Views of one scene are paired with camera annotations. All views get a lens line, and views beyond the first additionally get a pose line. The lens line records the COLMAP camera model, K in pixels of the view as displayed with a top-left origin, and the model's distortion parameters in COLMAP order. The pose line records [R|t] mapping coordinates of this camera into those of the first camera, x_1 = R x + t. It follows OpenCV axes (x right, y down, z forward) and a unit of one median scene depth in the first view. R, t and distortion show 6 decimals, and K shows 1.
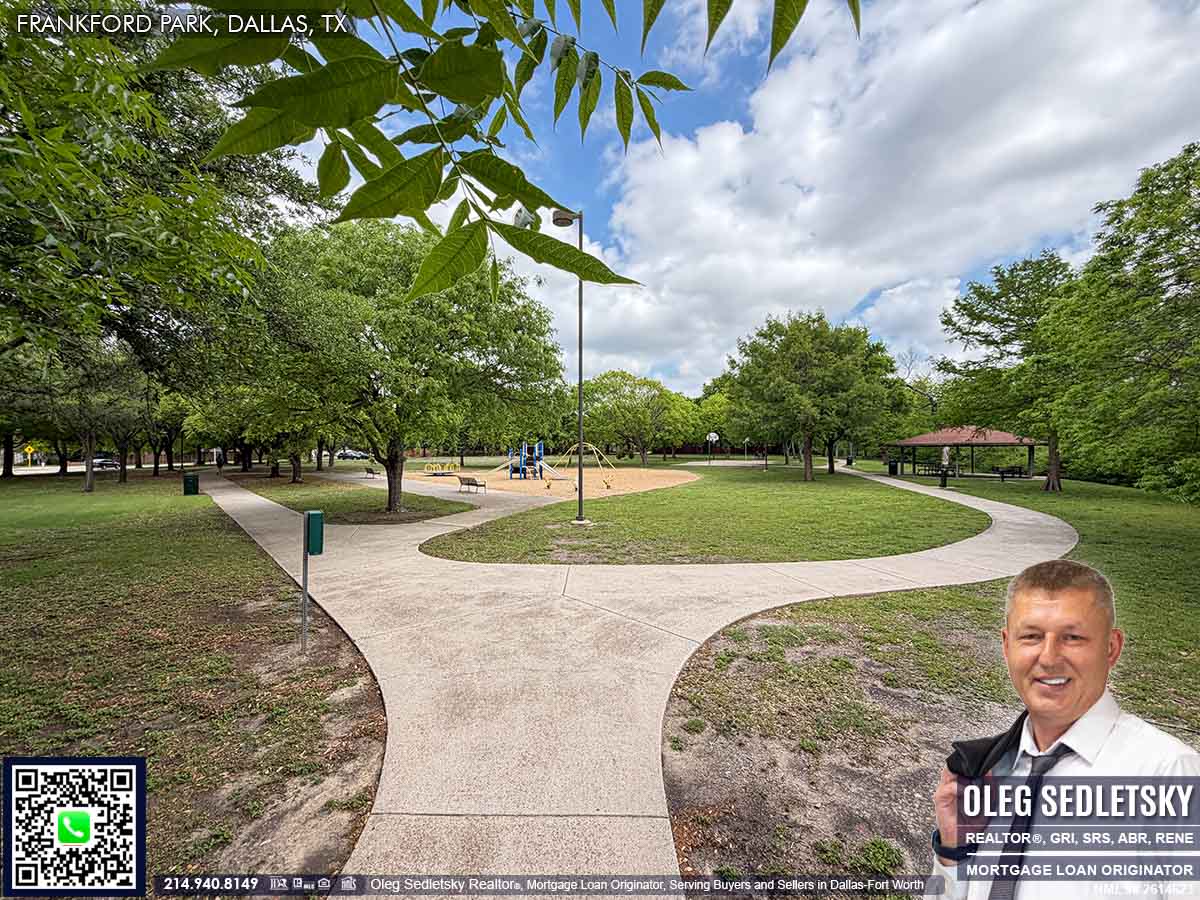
lens RADIAL K [[492.7, 0, 601.4], [0, 492.7, 451.1], [0, 0, 1]] dist [0.002855, 0.000912]
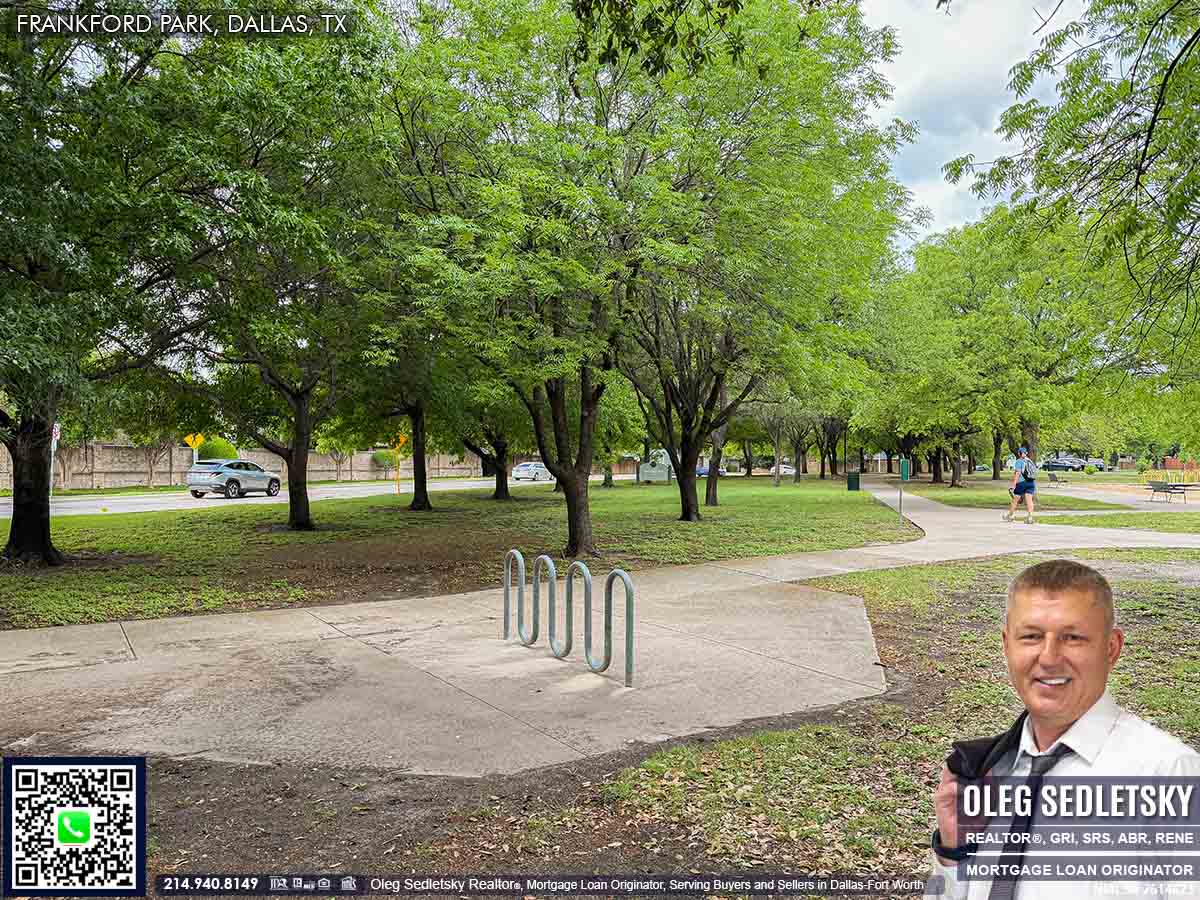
lens RADIAL K [[866.3, 0, 594.0], [0, 866.3, 455.6], [0, 0, 1]] dist [0.053538, -0.057339]
pose [[0.554588, -0.000590, -0.832125, 0.298687], [-0.006030, 0.999971, -0.004728, 0.022099], [0.832103, 0.007639, 0.554568, -0.360569]]
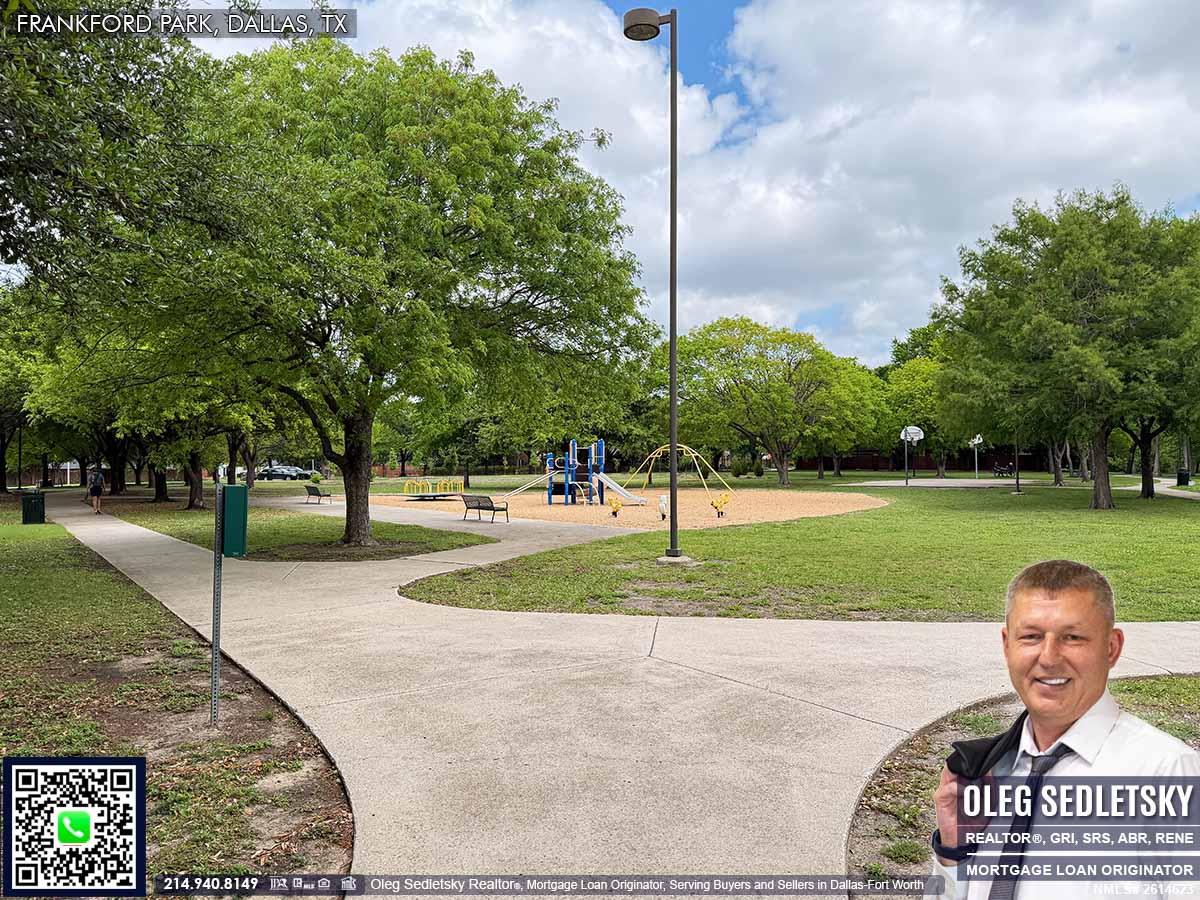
lens RADIAL K [[866.3, 0, 605.9], [0, 866.3, 447.9], [0, 0, 1]] dist [0.053538, -0.057339]
pose [[0.993491, -0.005377, -0.113785, -0.003340], [0.002566, 0.999688, -0.024833, 0.019041], [0.113883, 0.024379, 0.993195, 0.001519]]
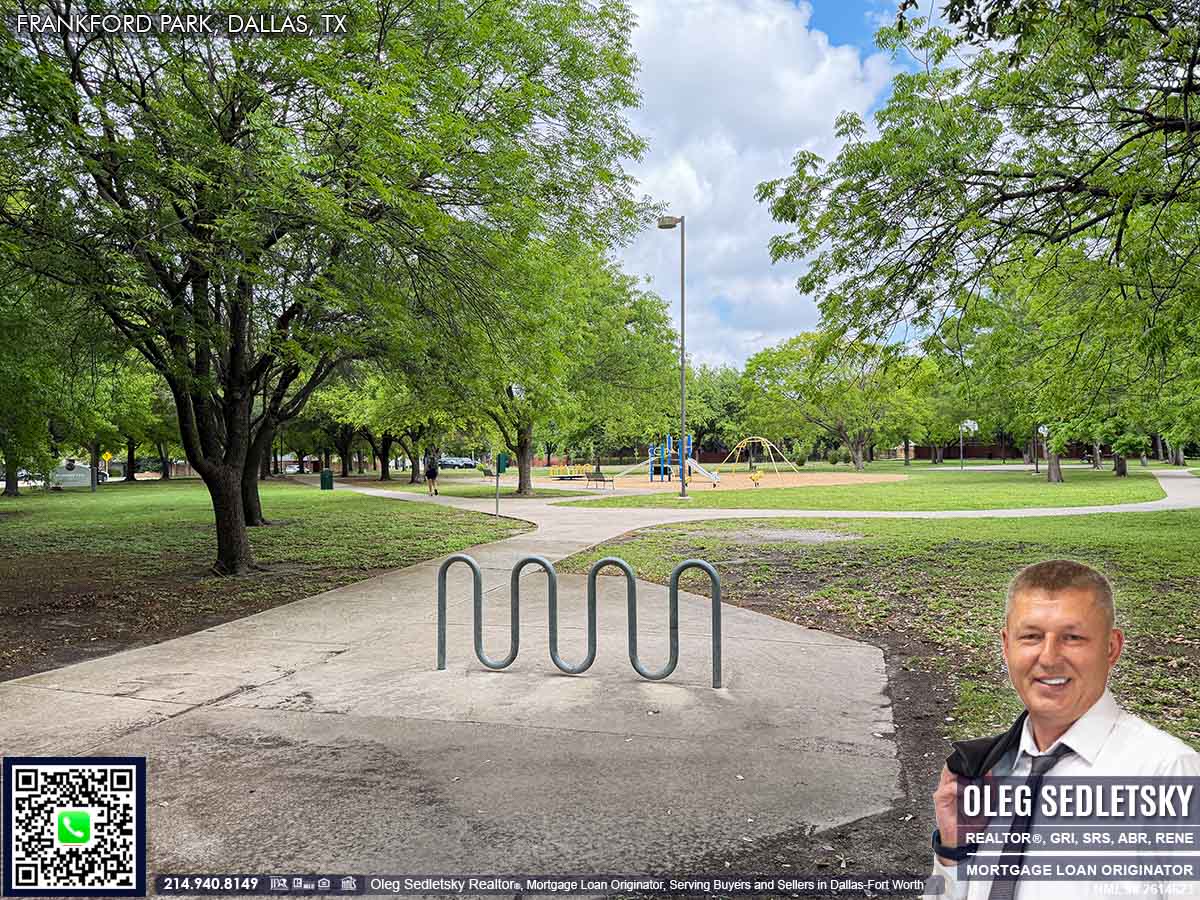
lens RADIAL K [[866.3, 0, 600.8], [0, 866.3, 451.8], [0, 0, 1]] dist [0.053538, -0.057339]
pose [[0.959965, -0.009287, -0.279967, 0.150280], [0.006184, 0.999909, -0.011968, 0.028842], [0.280053, 0.009757, 0.959935, -0.425511]]
